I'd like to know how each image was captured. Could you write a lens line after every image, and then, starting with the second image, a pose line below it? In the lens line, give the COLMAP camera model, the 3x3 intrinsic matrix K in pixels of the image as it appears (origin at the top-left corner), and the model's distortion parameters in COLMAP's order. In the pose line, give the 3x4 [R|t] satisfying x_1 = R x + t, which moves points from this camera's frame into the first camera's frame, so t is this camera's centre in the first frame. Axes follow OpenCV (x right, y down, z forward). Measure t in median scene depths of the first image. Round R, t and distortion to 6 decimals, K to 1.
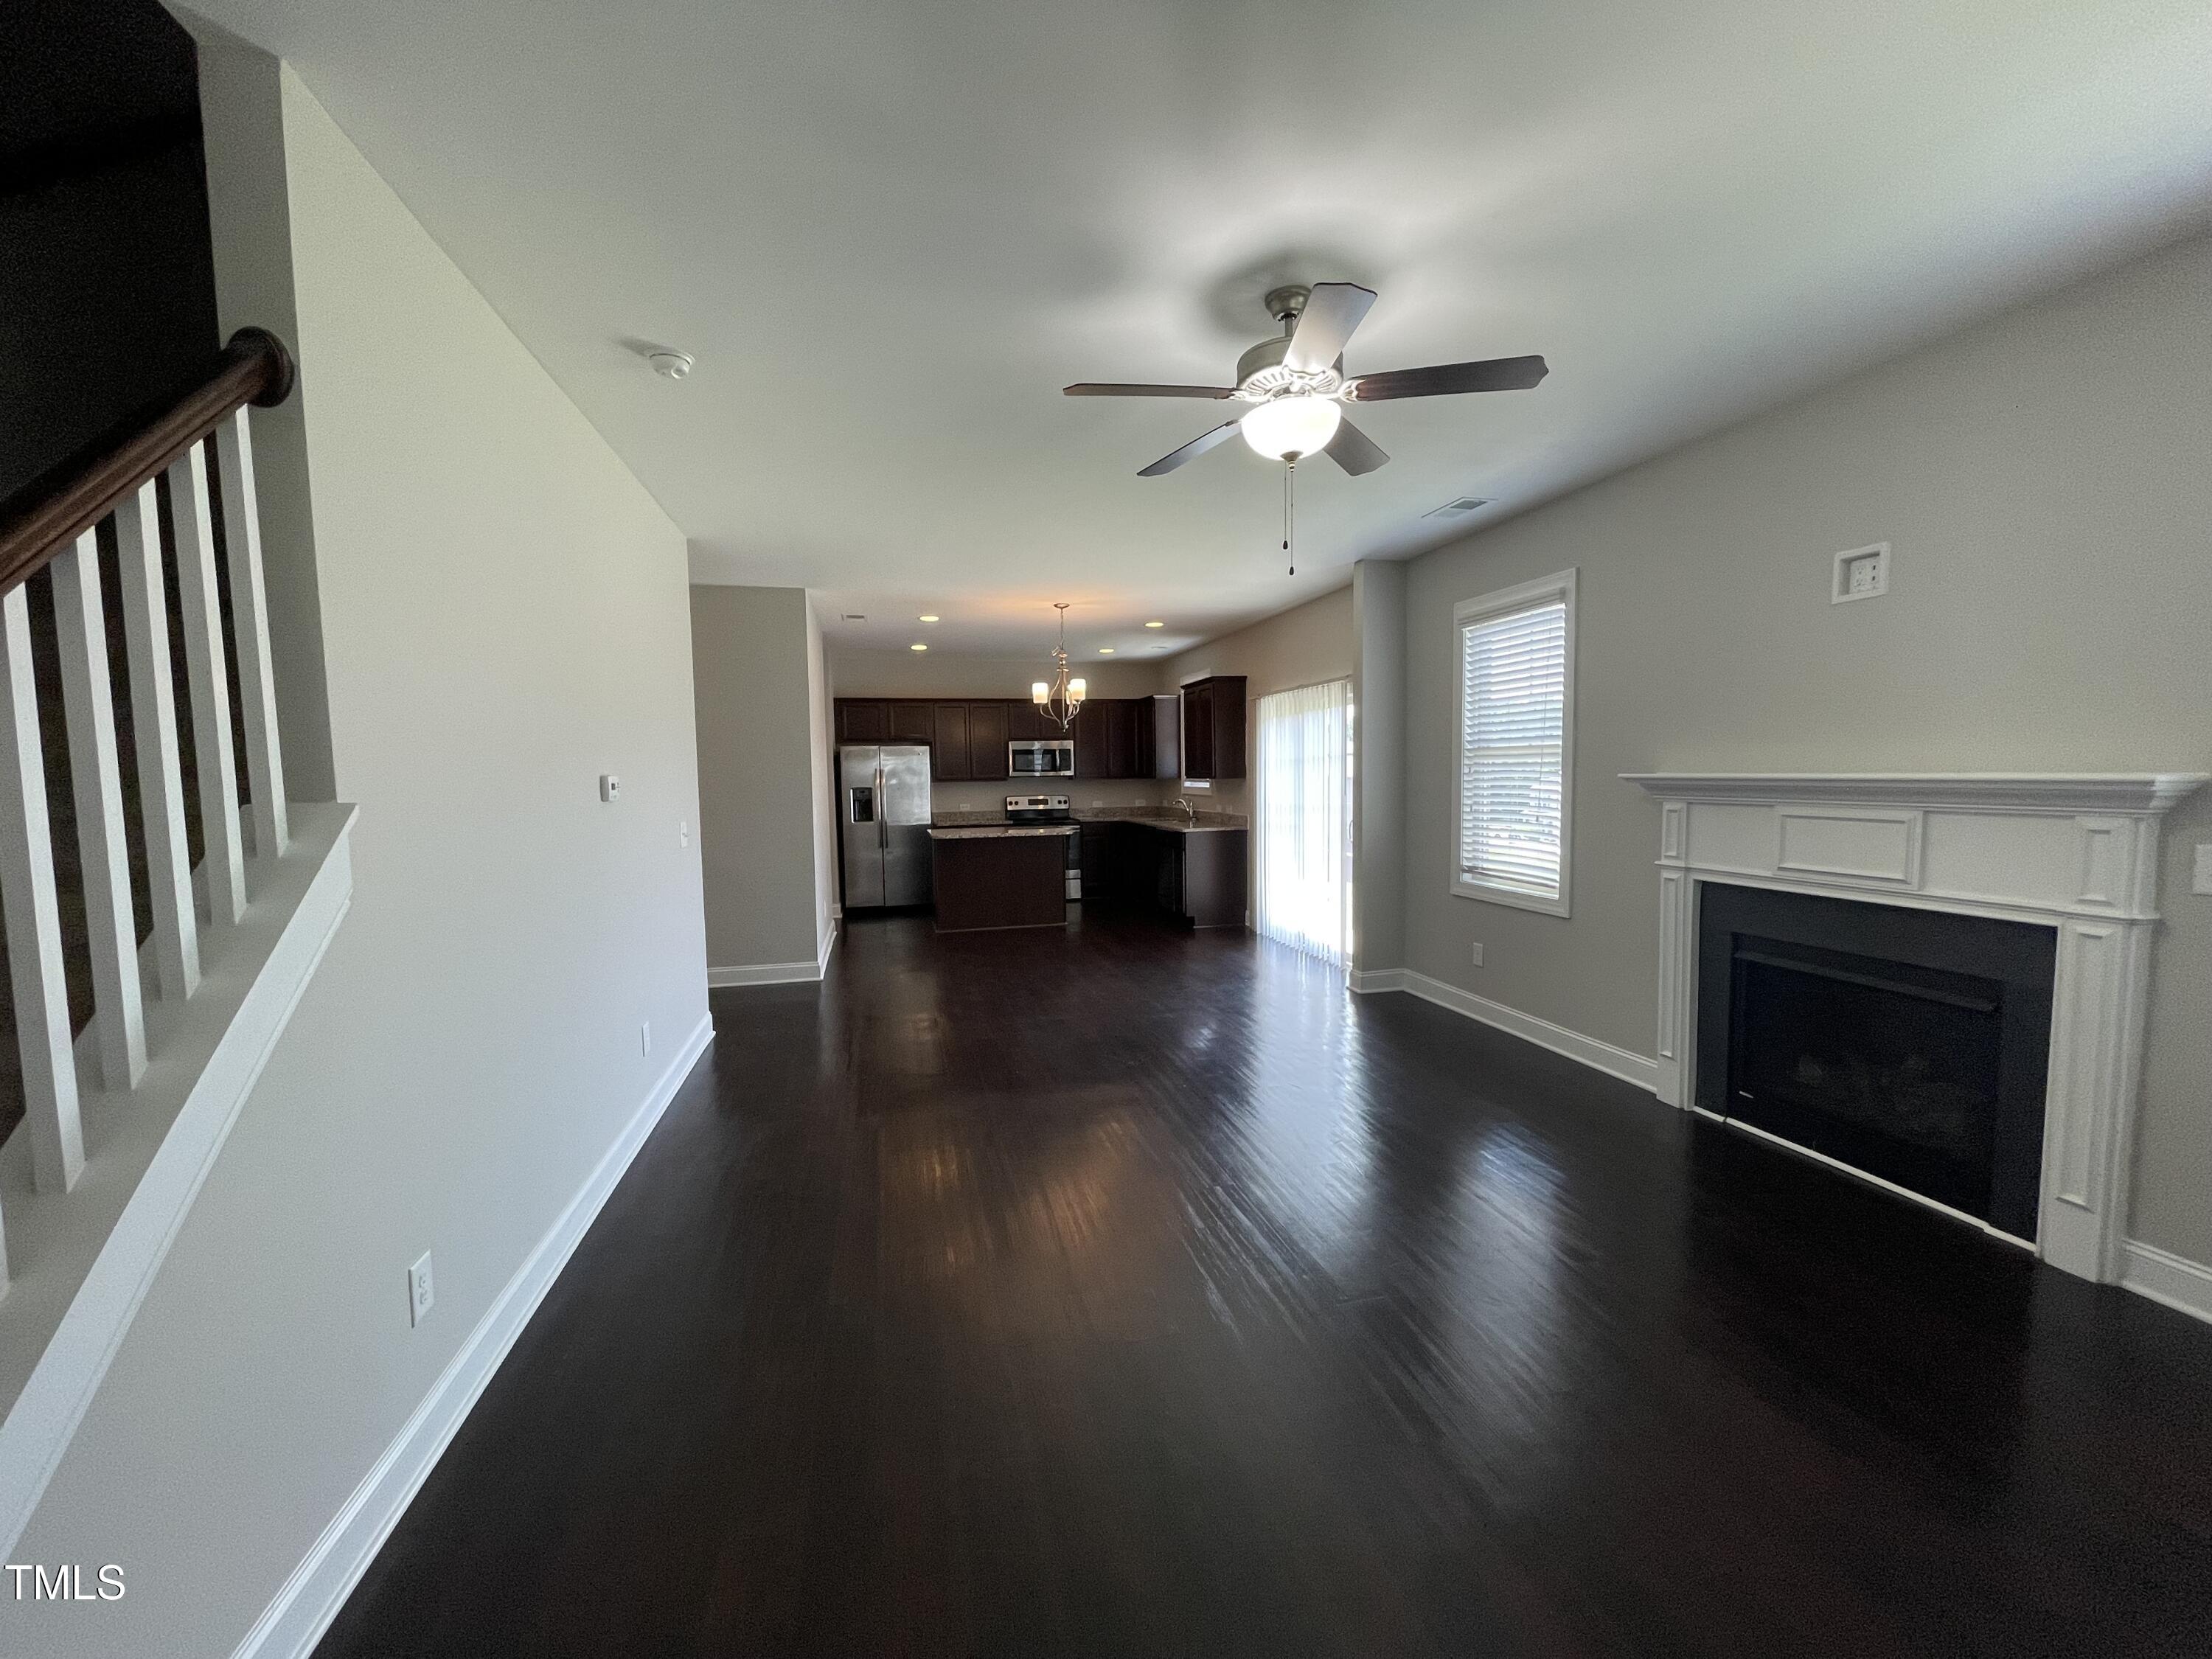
lens RADIAL K [[884.4, 0, 1101.8], [0, 884.4, 834.2], [0, 0, 1]] dist [0.000250, 0.000513]
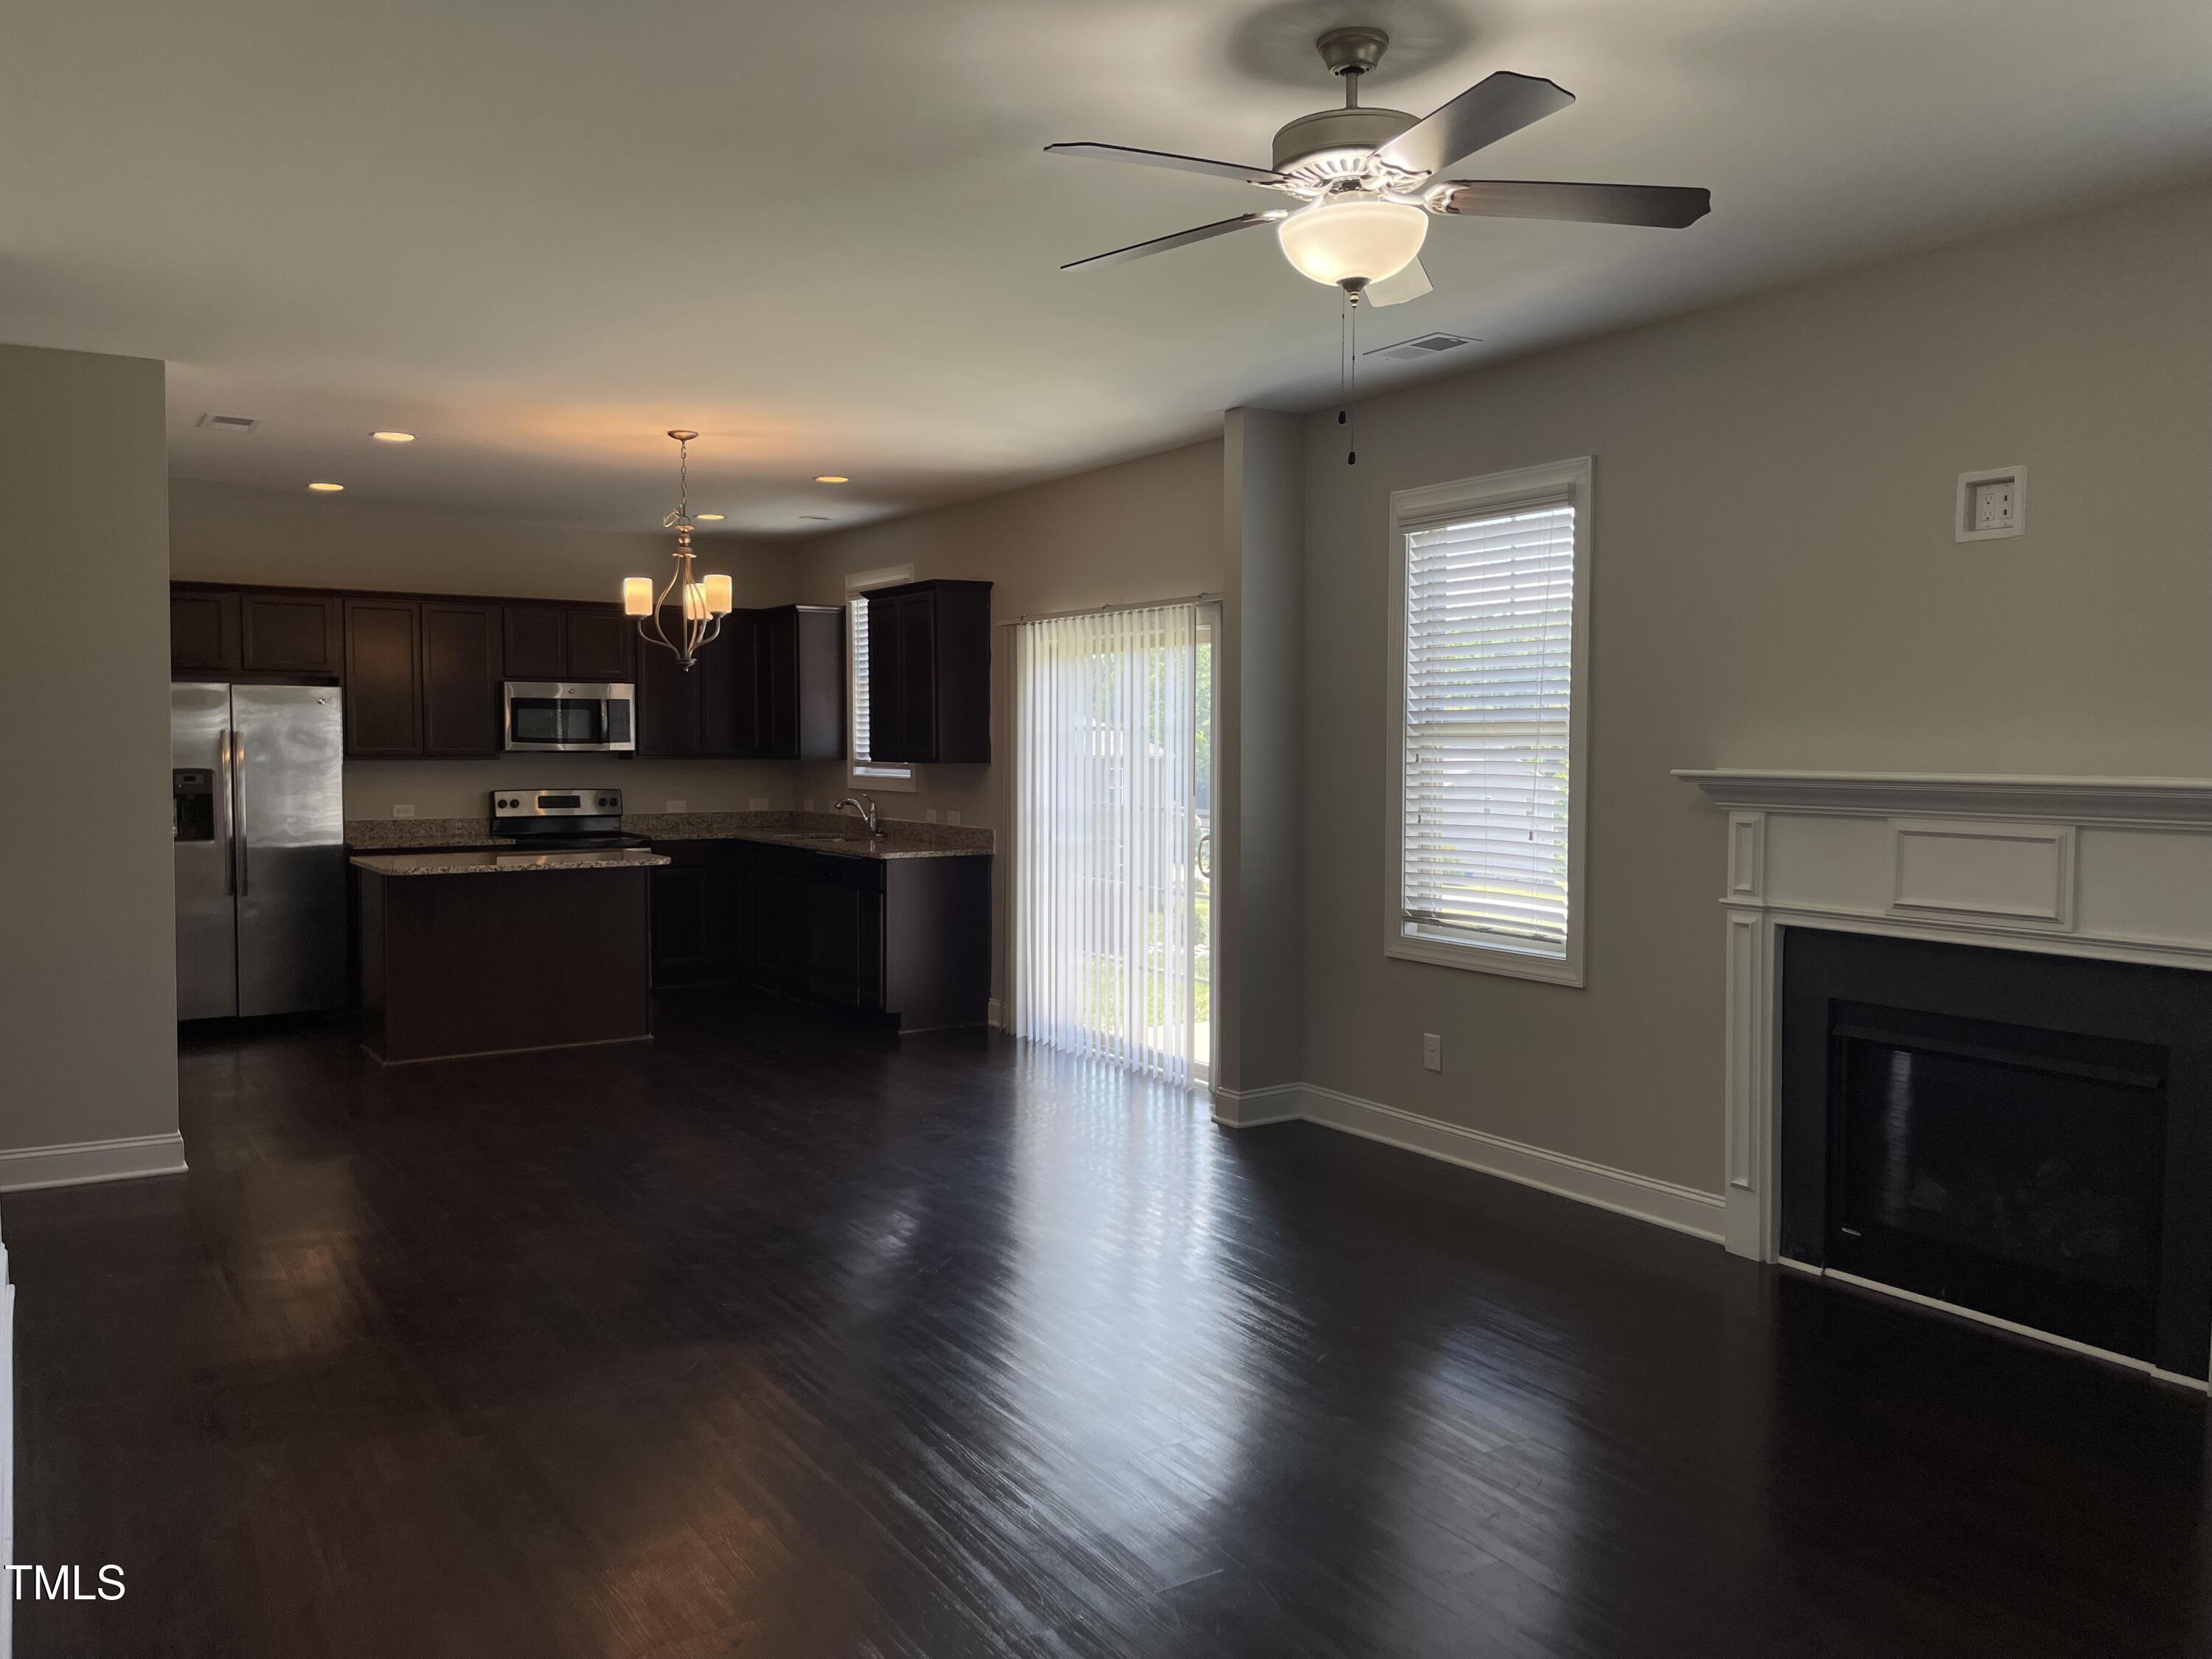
lens RADIAL K [[1671.3, 0, 1120.6], [0, 1671.3, 816.9], [0, 0, 1]] dist [0.068719, -0.088057]
pose [[0.944835, 0.003583, 0.327526, -0.169522], [0.005439, 0.999631, -0.026626, -0.000107], [-0.327500, 0.026939, 0.944467, -0.052624]]
